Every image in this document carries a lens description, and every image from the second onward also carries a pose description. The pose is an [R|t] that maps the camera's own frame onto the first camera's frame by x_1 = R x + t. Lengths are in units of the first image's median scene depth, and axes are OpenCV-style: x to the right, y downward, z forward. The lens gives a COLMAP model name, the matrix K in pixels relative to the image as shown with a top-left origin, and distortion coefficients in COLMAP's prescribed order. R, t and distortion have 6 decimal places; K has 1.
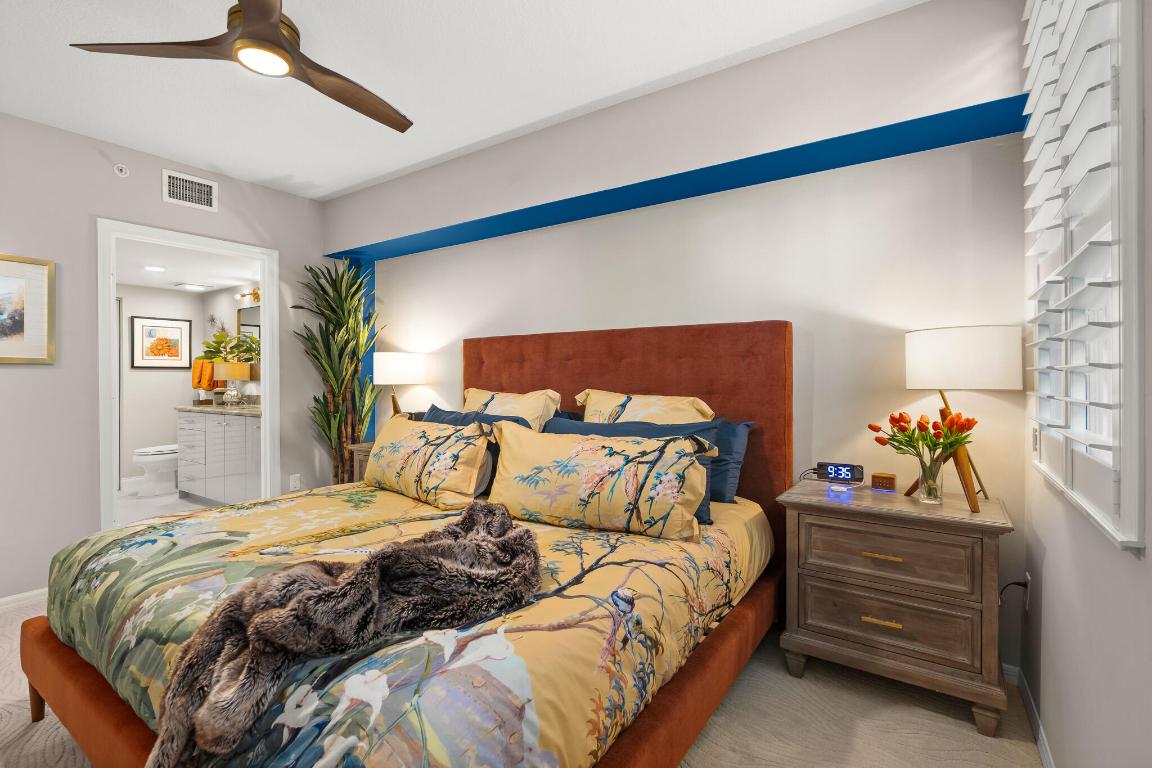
lens RADIAL K [[525.1, 0, 577.4], [0, 525.1, 382.9], [0, 0, 1]] dist [-0.002033, 0.000220]
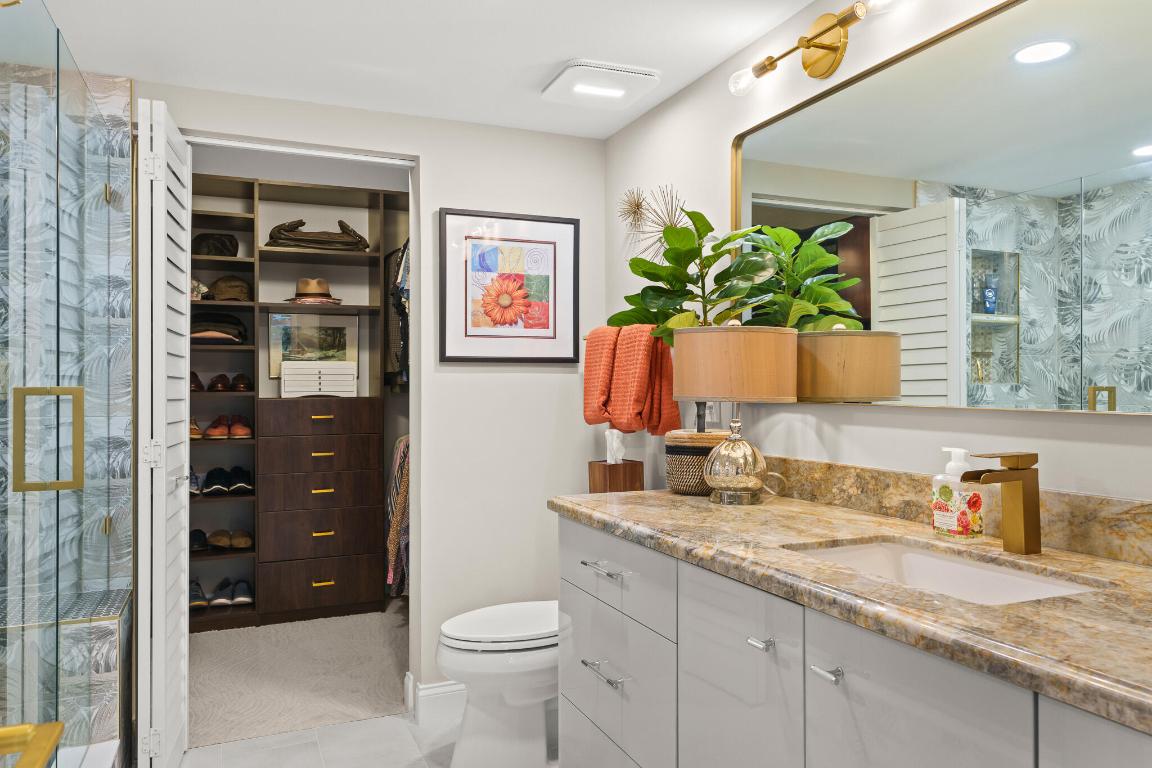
lens RADIAL K [[827.2, 0, 575.8], [0, 827.2, 381.7], [0, 0, 1]] dist [-0.004421, -0.000304]
pose [[0.834712, -0.007191, -0.550640, -0.482405], [0.004162, 0.999969, -0.006751, -0.011575], [0.550672, 0.003343, 0.834715, 0.601537]]
